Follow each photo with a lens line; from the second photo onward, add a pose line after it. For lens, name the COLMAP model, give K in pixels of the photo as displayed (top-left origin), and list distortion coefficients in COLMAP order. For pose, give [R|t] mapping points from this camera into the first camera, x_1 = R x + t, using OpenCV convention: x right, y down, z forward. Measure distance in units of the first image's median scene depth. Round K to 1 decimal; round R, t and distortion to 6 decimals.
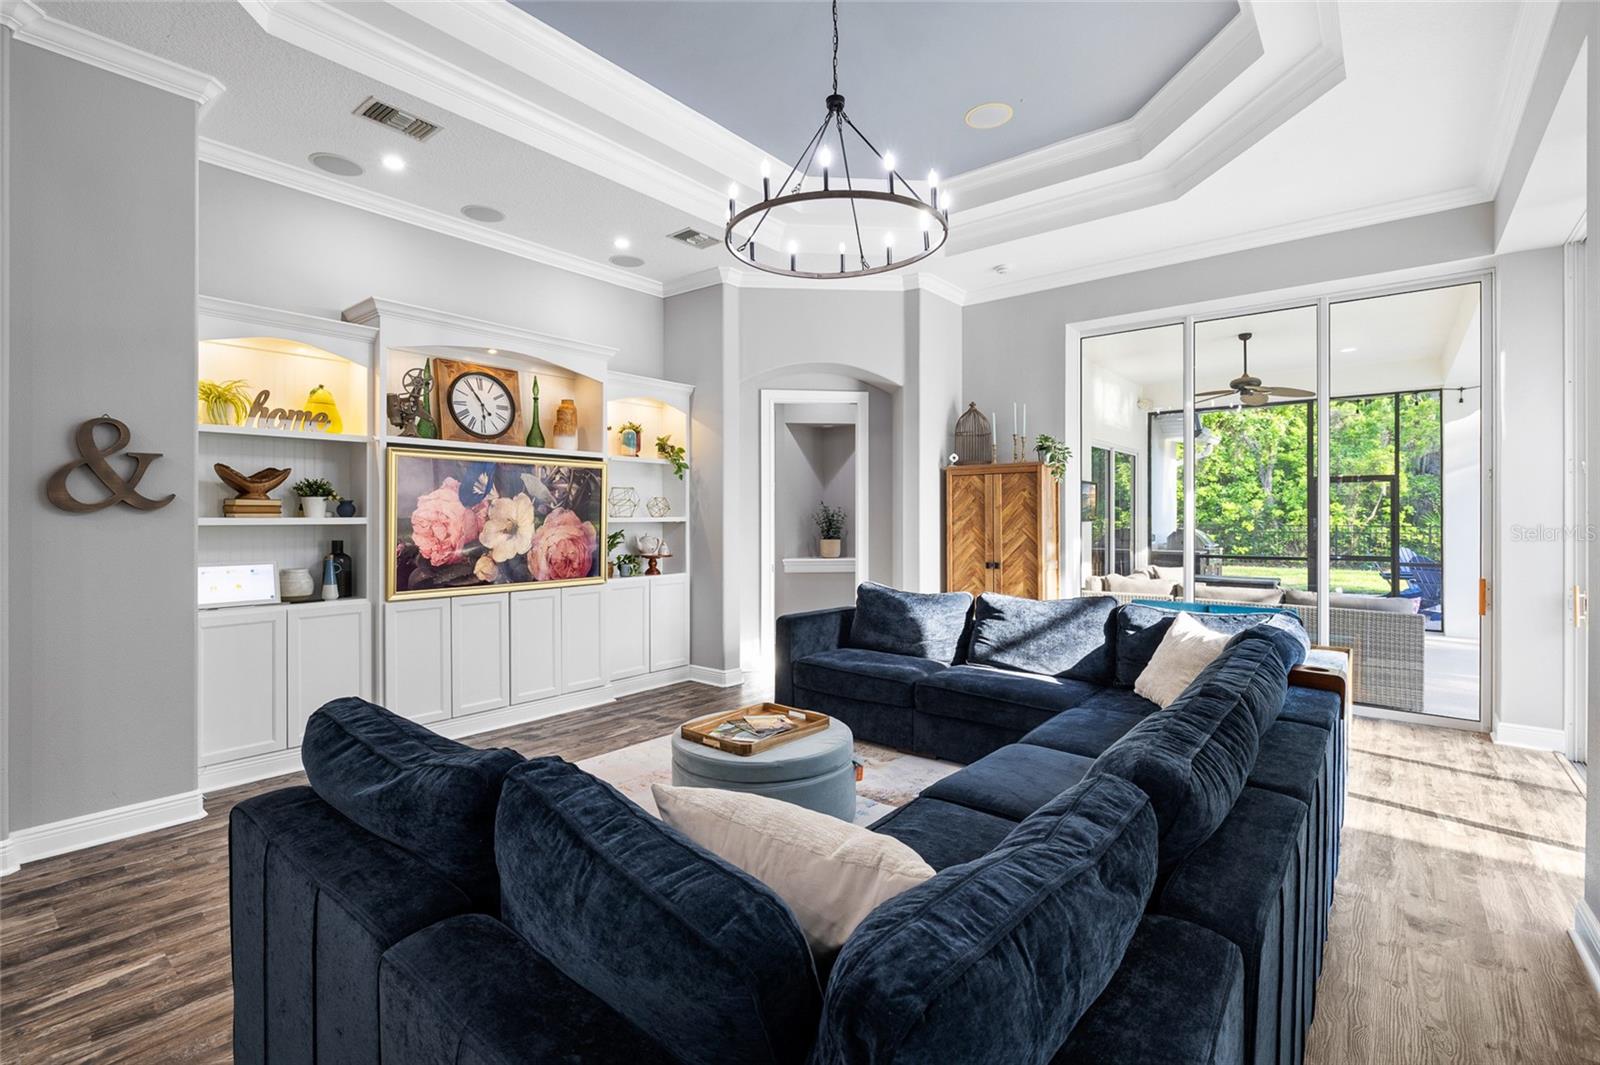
lens RADIAL K [[722.2, 0, 798.5], [0, 722.2, 516.2], [0, 0, 1]] dist [-0.006296, 0.002129]
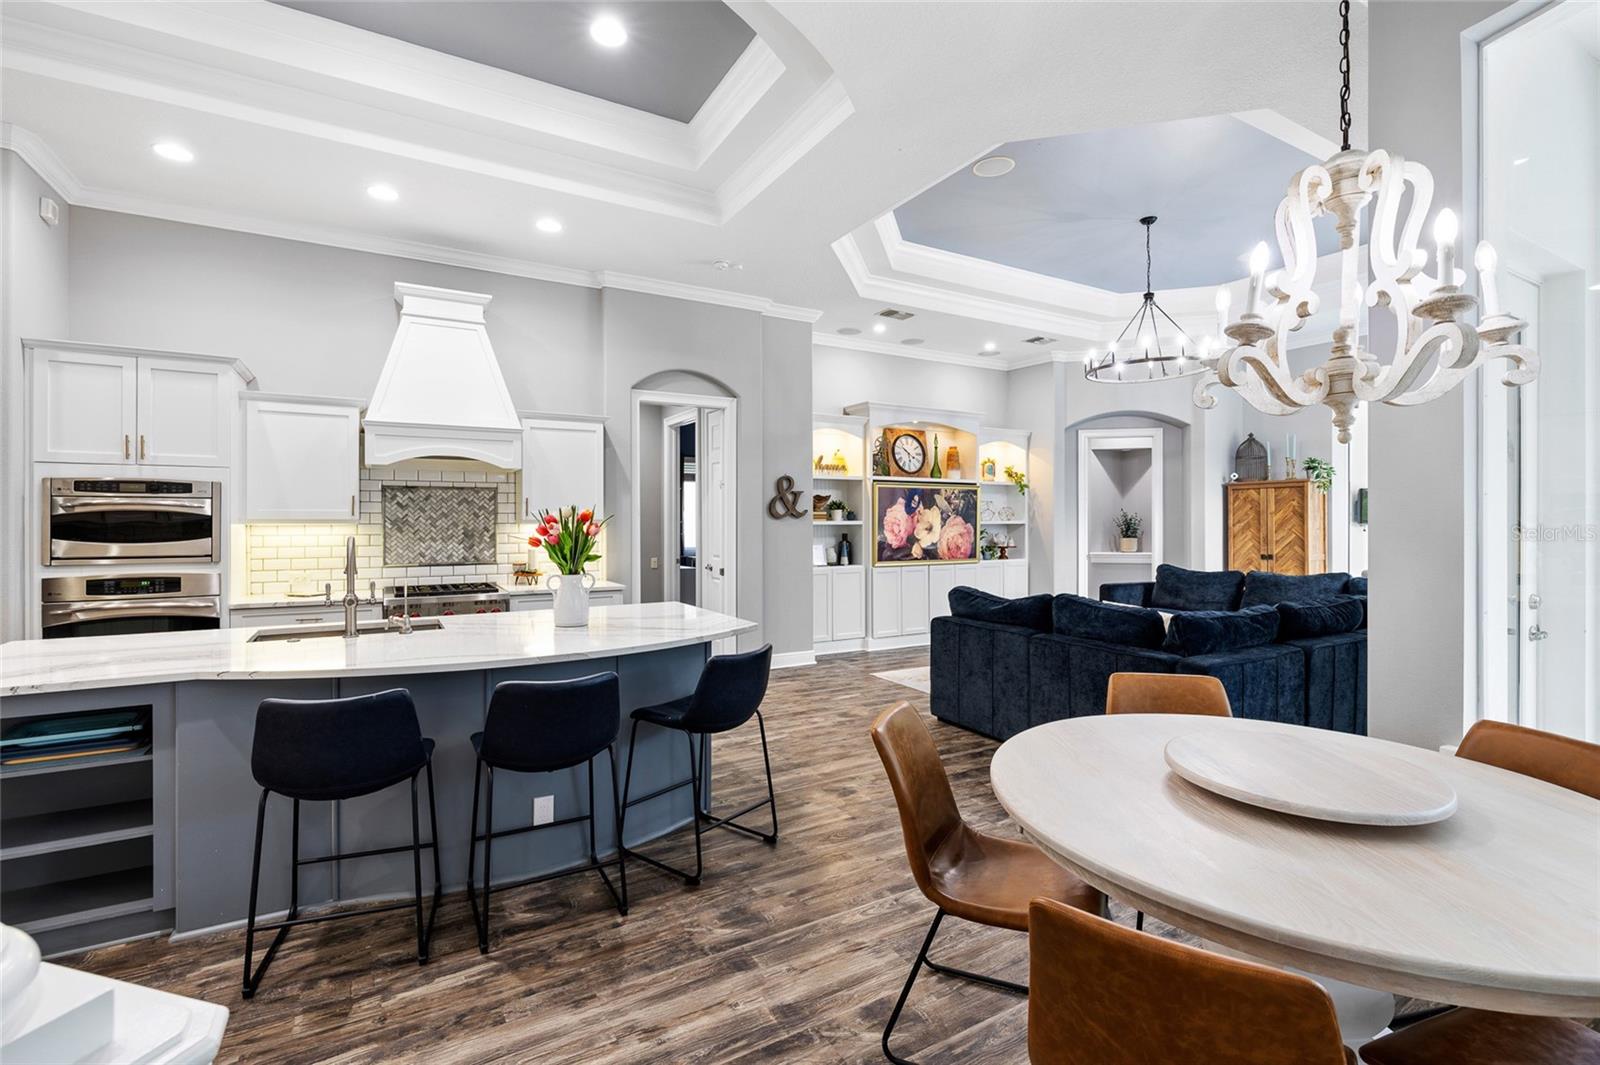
lens RADIAL K [[722.2, 0, 799.3], [0, 722.2, 523.1], [0, 0, 1]] dist [-0.006296, 0.002129]
pose [[0.936645, 0.000614, -0.350280, -0.090679], [0.000796, 0.999992, 0.003880, 0.000261], [0.350279, -0.003913, 0.936637, -0.673537]]
